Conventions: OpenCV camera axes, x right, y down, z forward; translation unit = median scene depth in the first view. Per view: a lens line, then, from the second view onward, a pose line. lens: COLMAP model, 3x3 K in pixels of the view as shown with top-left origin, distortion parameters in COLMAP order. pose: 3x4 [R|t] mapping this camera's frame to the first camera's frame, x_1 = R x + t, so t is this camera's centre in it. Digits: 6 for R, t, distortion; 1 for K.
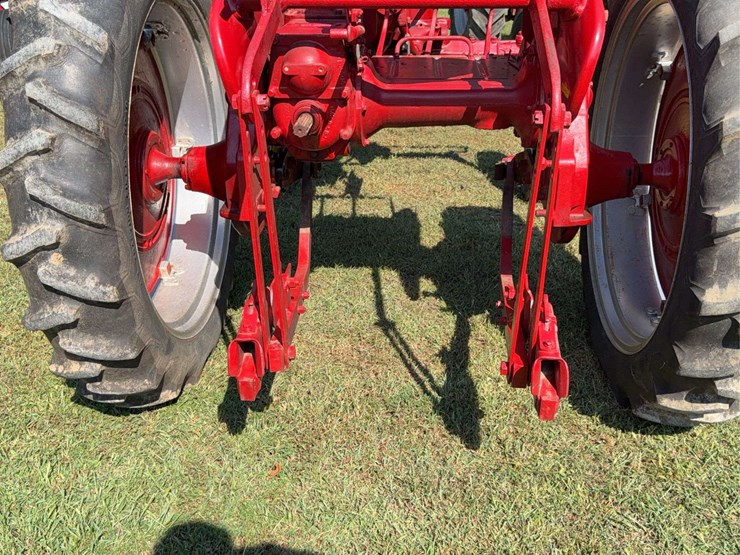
lens RADIAL K [[781.5, 0, 364.1], [0, 781.5, 273.0], [0, 0, 1]] dist [0.065853, 0.000000]
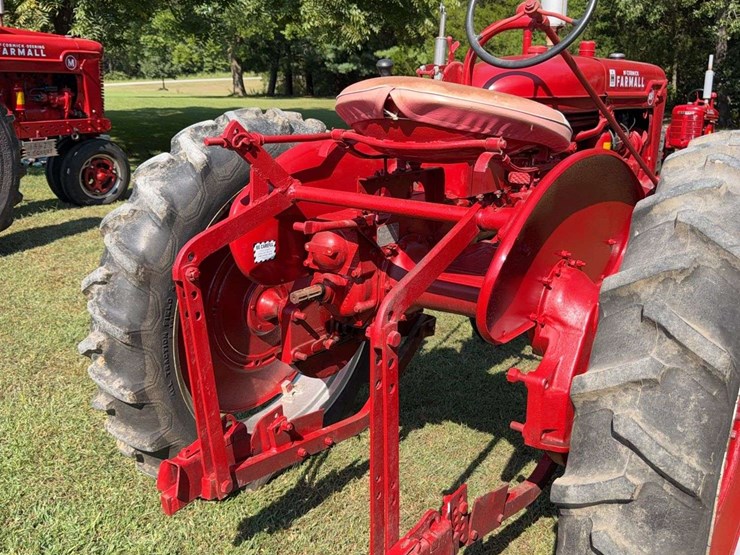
lens RADIAL K [[711.0, 0, 373.3], [0, 711.0, 265.3], [0, 0, 1]] dist [0.029226, 0.000000]
pose [[0.835961, 0.152034, -0.527310, 0.498430], [-0.239392, 0.965645, -0.101101, -0.132915], [0.493823, 0.210751, 0.843637, 0.139637]]
